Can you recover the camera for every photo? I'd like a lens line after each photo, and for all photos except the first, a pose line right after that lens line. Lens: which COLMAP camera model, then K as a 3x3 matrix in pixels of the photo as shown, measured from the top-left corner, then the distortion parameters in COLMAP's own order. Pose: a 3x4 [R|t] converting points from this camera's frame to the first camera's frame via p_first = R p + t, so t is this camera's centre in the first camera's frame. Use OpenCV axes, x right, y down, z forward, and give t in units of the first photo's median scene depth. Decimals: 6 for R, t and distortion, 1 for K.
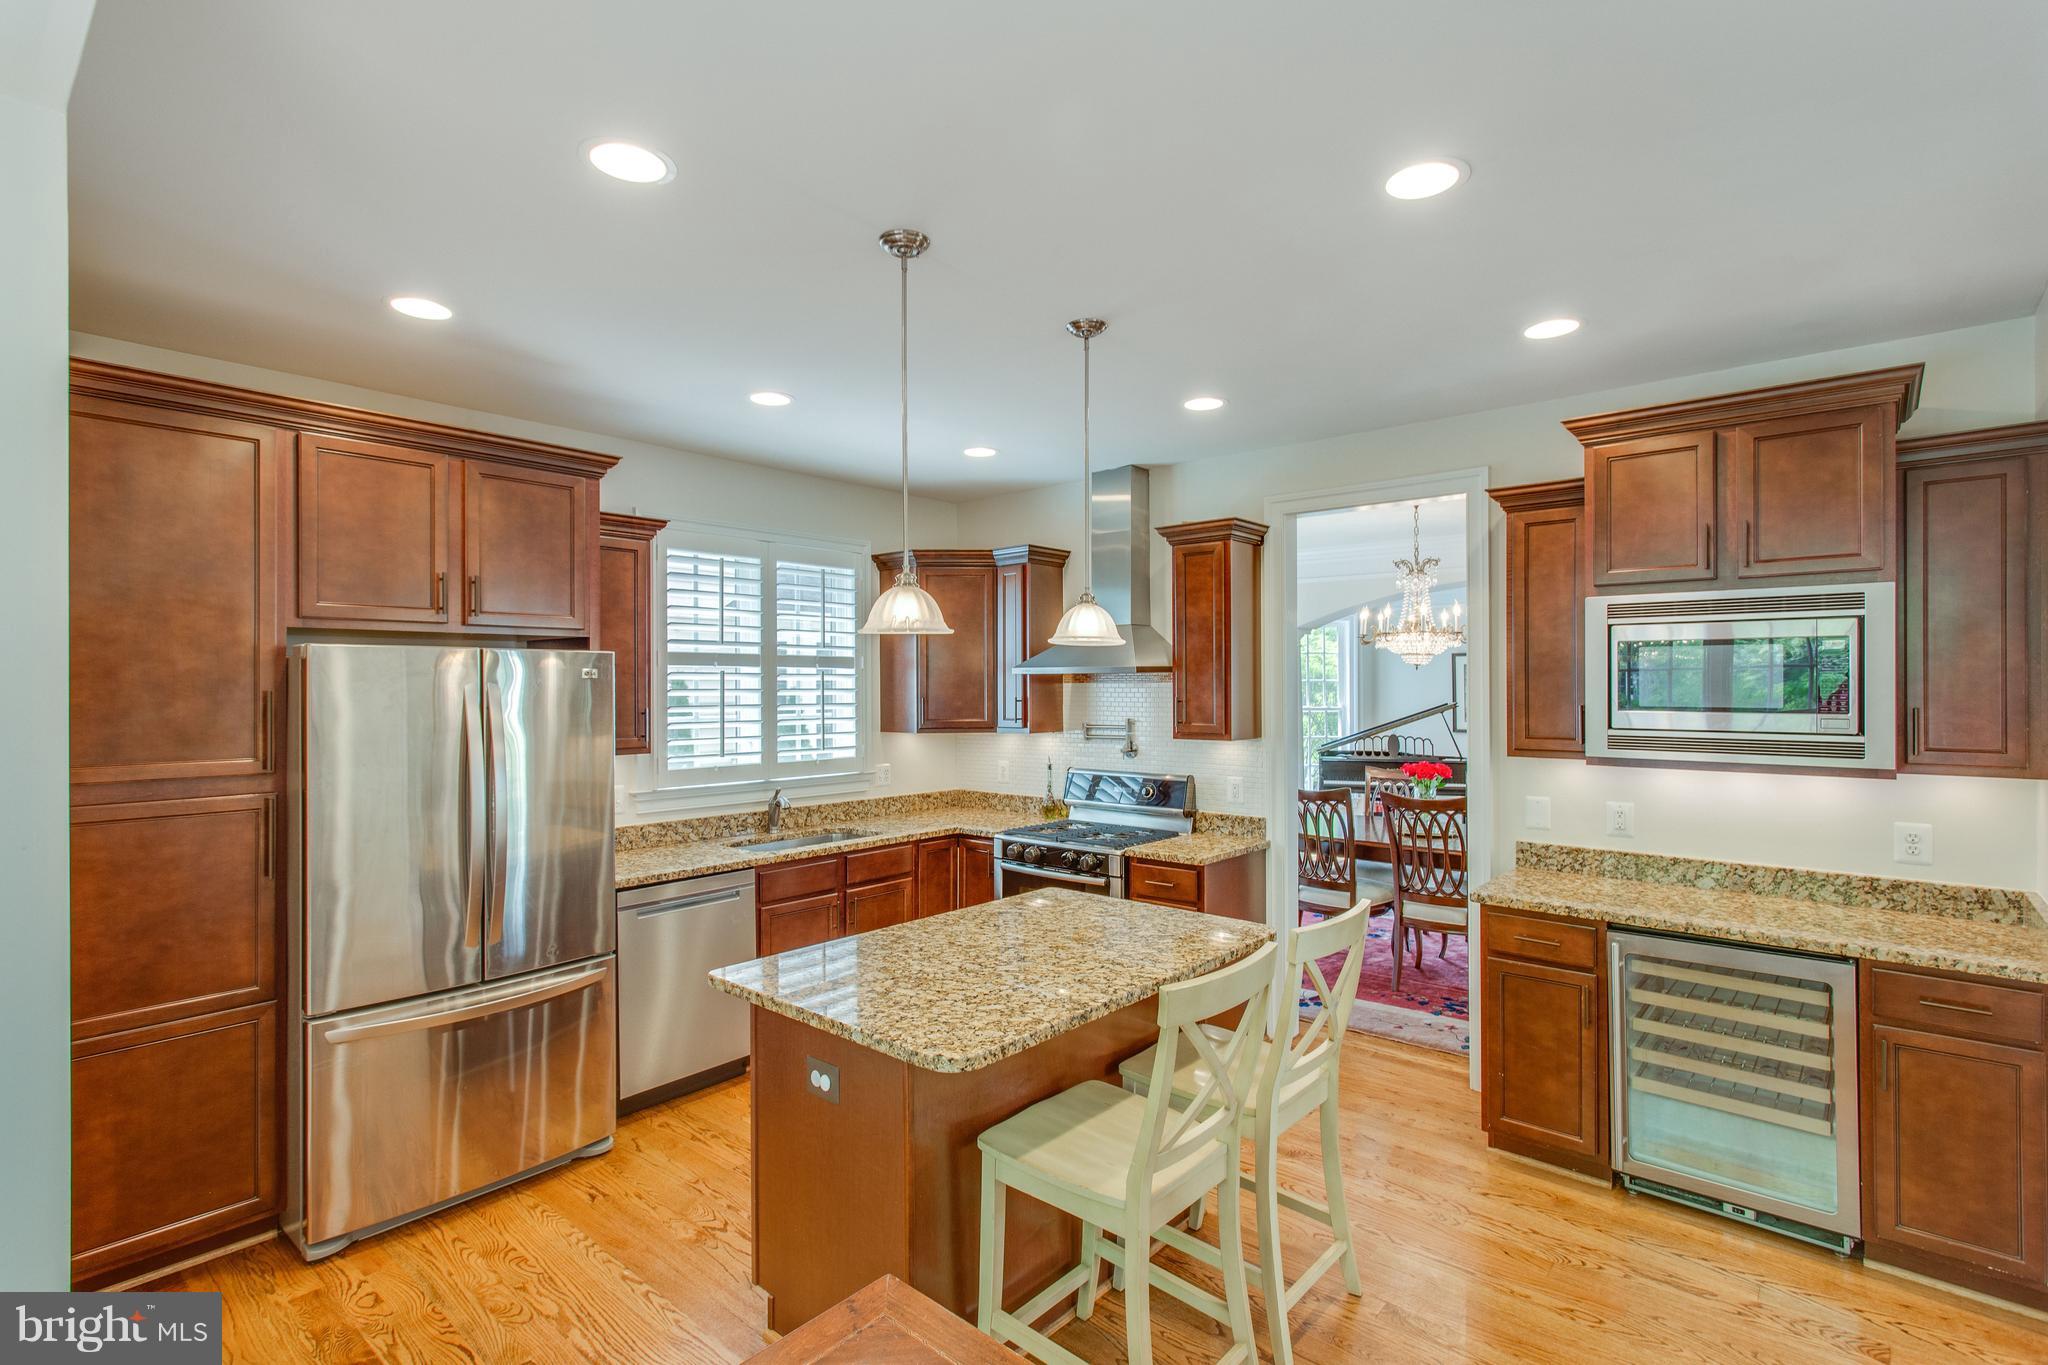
lens RADIAL K [[975.5, 0, 1024.2], [0, 975.5, 676.4], [0, 0, 1]] dist [-0.005757, 0.003018]
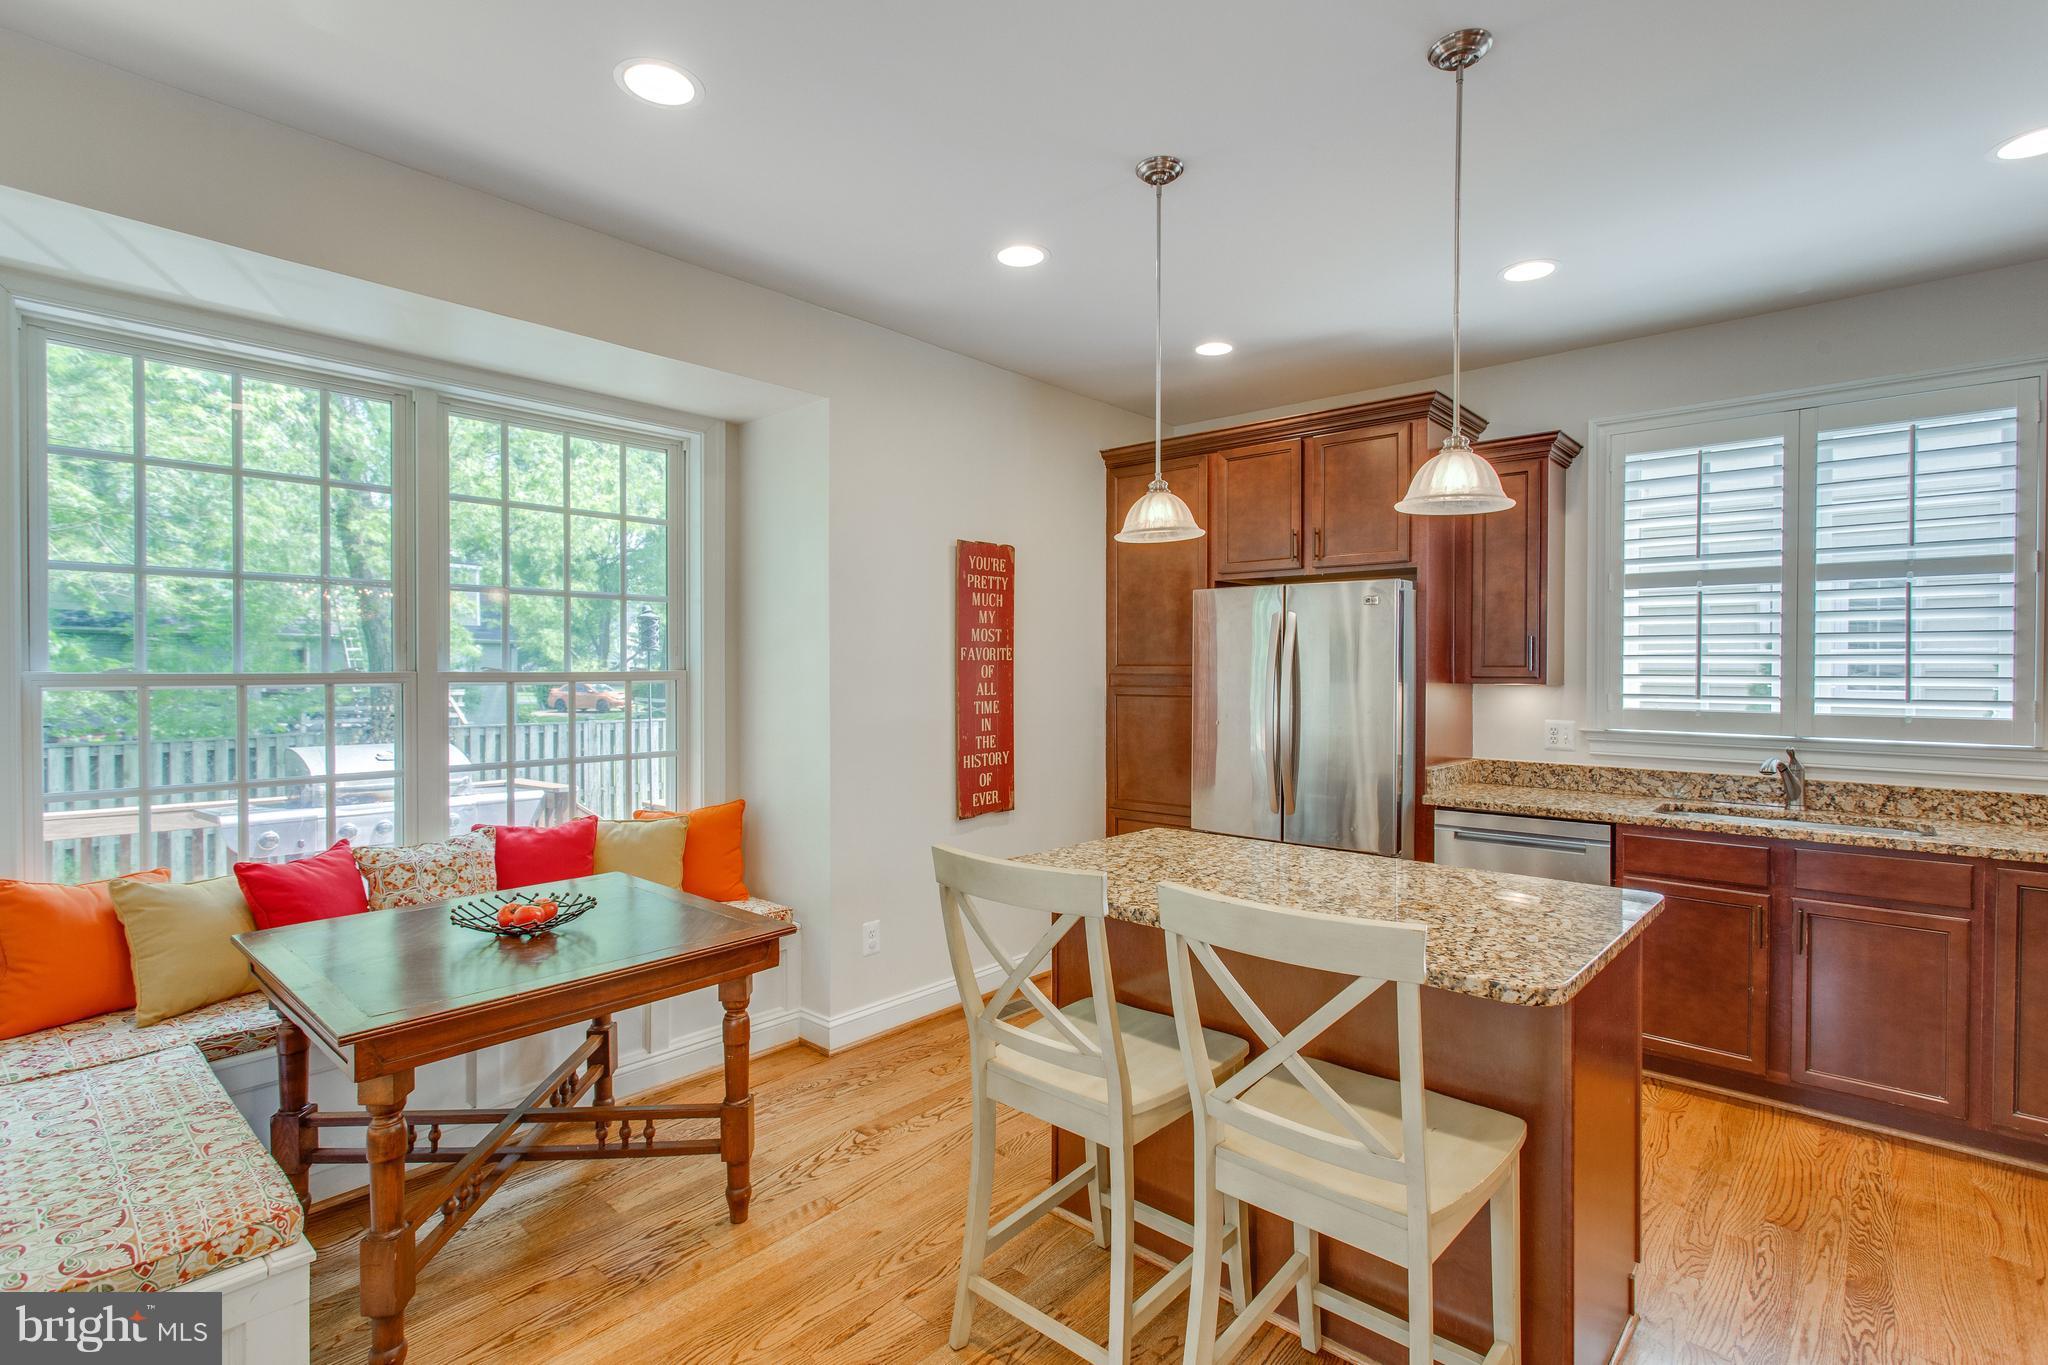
lens RADIAL K [[975.5, 0, 1007.3], [0, 975.5, 677.6], [0, 0, 1]] dist [-0.005757, 0.003018]
pose [[-0.021556, 0.016200, -0.999636, 0.483067], [0.008712, 0.999834, 0.016015, 0.045342], [0.999730, -0.008364, -0.021693, 0.430197]]
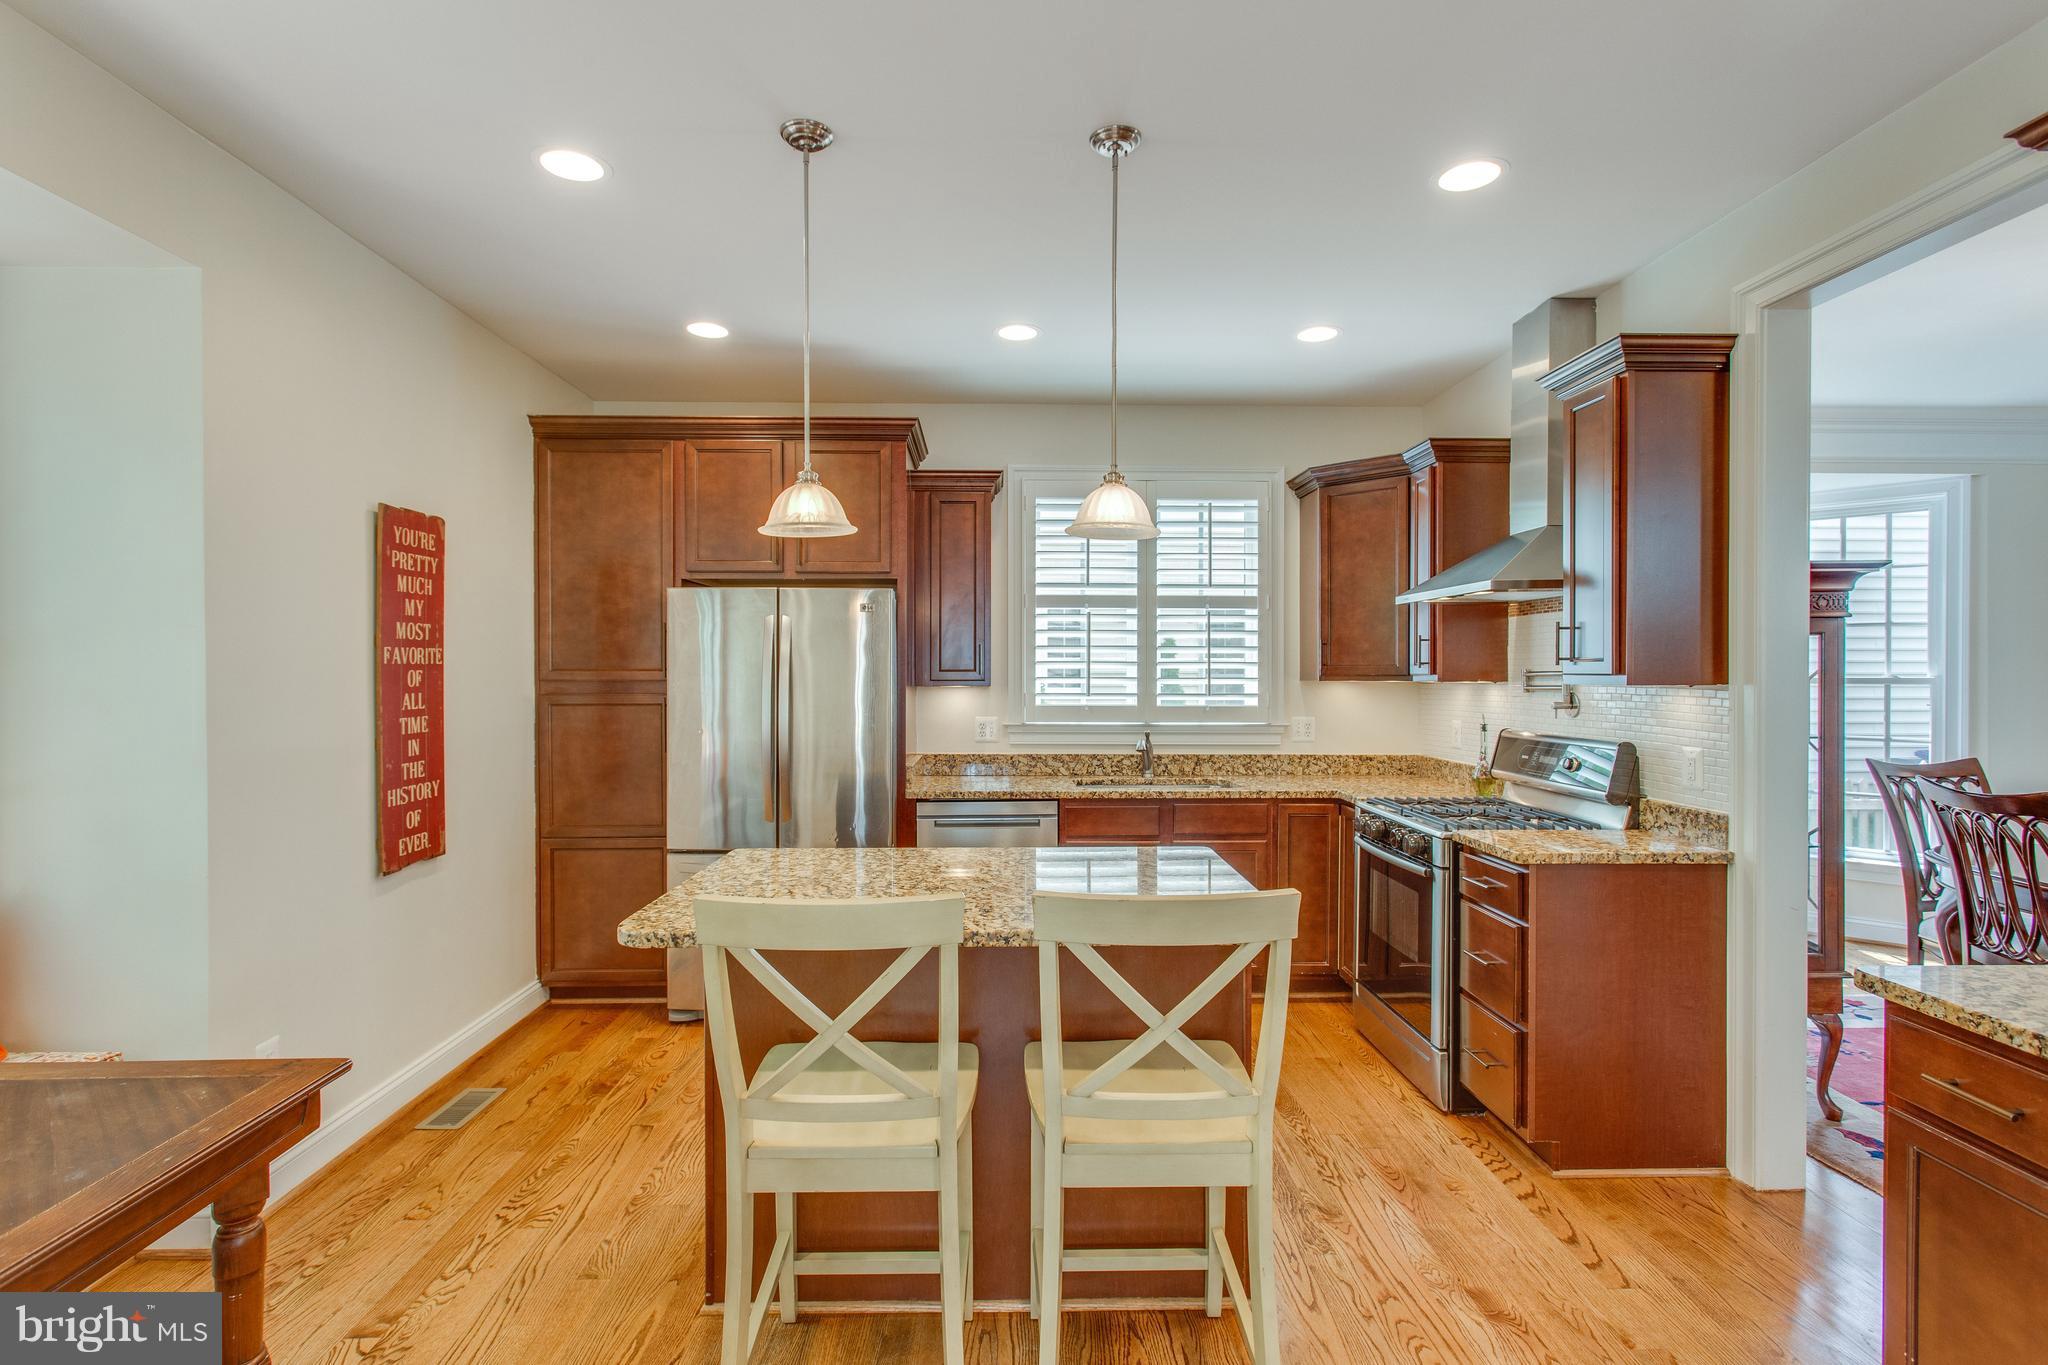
lens RADIAL K [[975.5, 0, 1019.7], [0, 975.5, 678.9], [0, 0, 1]] dist [-0.005757, 0.003018]
pose [[0.673576, 0.010207, -0.739047, 0.383027], [0.004617, 0.999827, 0.018016, 0.043856], [0.739103, -0.015547, 0.673413, 0.245713]]
